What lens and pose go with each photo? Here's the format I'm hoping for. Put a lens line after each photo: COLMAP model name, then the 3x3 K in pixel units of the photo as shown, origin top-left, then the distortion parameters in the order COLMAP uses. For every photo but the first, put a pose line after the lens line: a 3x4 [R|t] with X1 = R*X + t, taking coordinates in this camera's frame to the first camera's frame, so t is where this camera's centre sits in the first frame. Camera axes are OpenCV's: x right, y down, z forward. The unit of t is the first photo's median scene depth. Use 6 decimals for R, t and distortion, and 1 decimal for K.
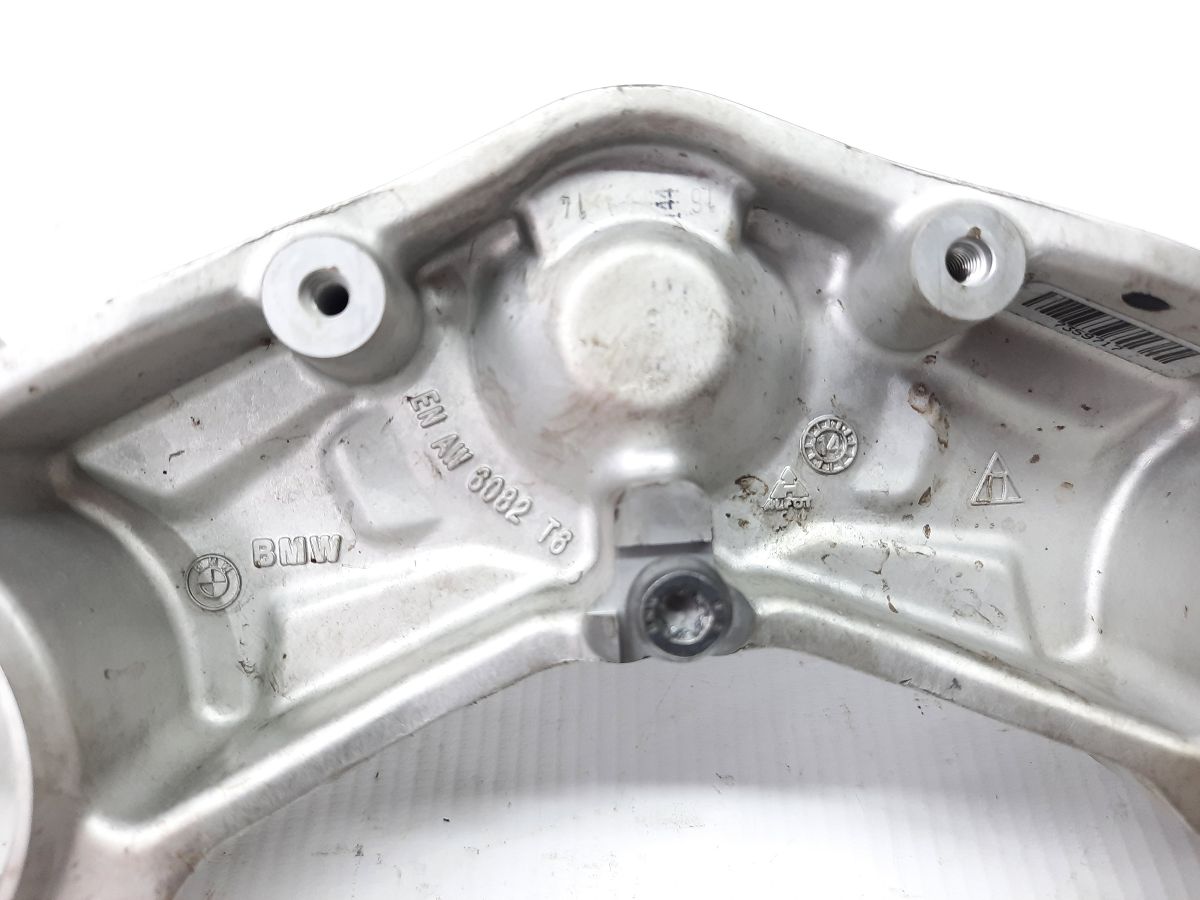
lens RADIAL K [[925.9, 0, 600.0], [0, 925.9, 450.0], [0, 0, 1]] dist [0.008870, -0.046615]
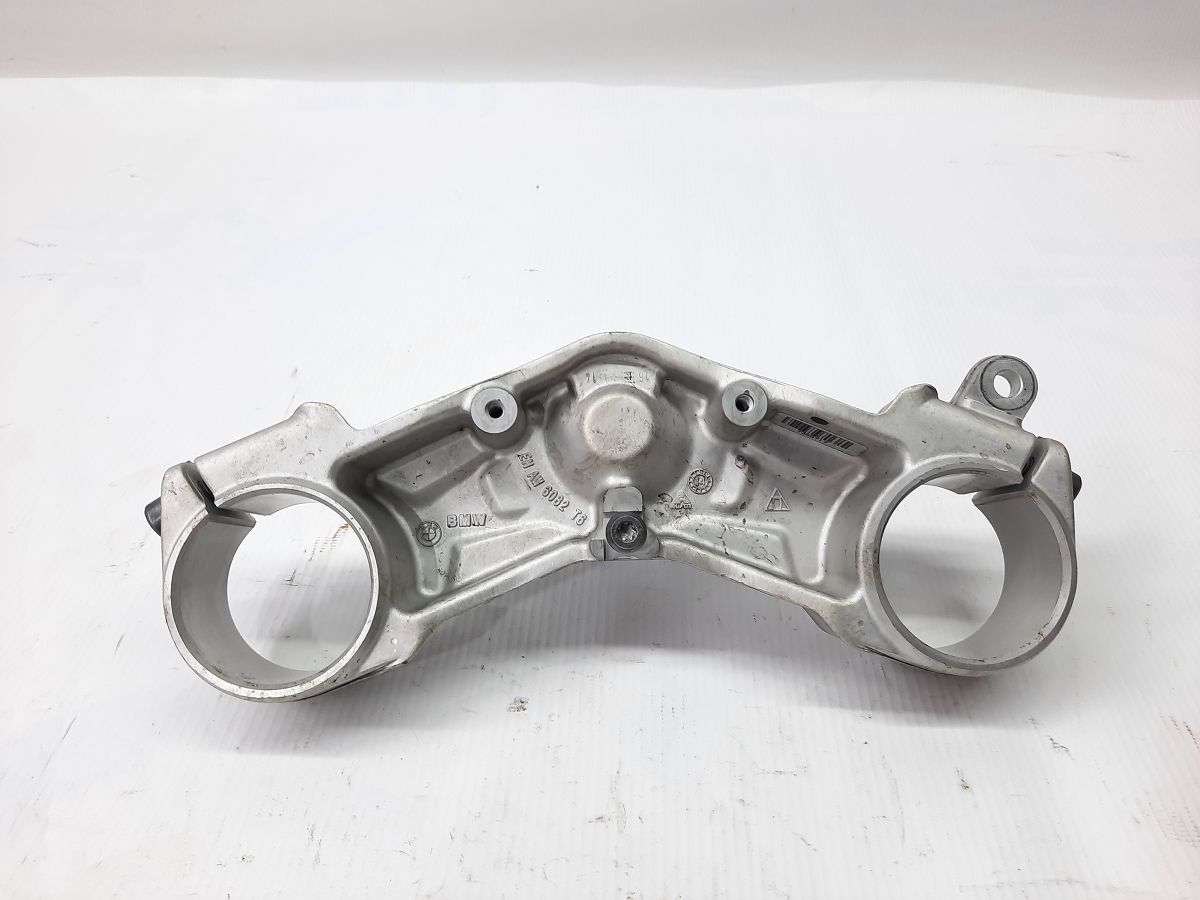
lens RADIAL K [[893.5, 0, 600.0], [0, 893.5, 450.0], [0, 0, 1]] dist [0.043248, -0.049262]
pose [[0.999292, 0.025322, -0.027825, 0.062512], [-0.029188, 0.988452, -0.148699, 0.262568], [0.023738, 0.149406, 0.988491, -1.240301]]
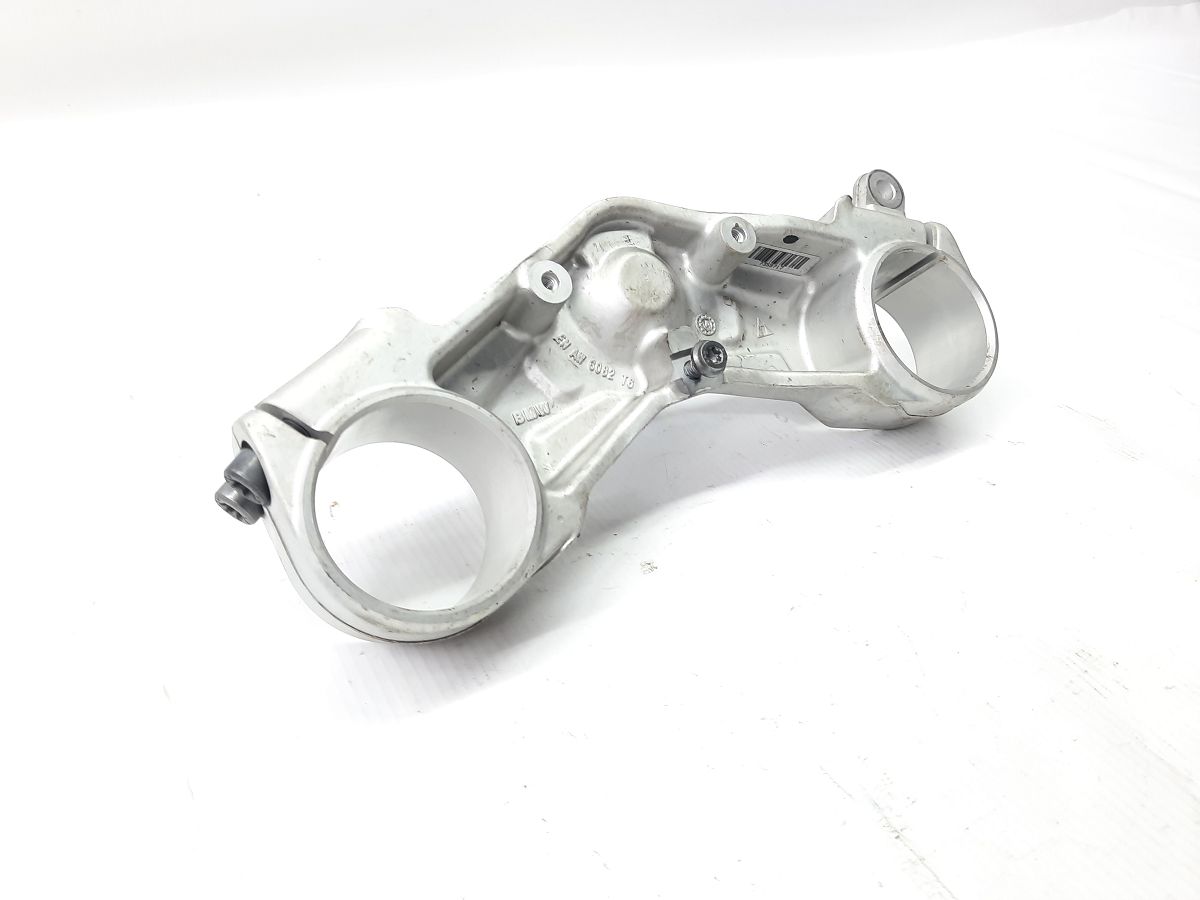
lens RADIAL K [[893.5, 0, 600.0], [0, 893.5, 450.0], [0, 0, 1]] dist [0.043248, -0.049262]
pose [[0.856743, -0.259031, 0.445976, -1.190356], [0.356538, 0.922283, -0.149249, 0.580379], [-0.372655, 0.286876, 0.882514, -0.942234]]
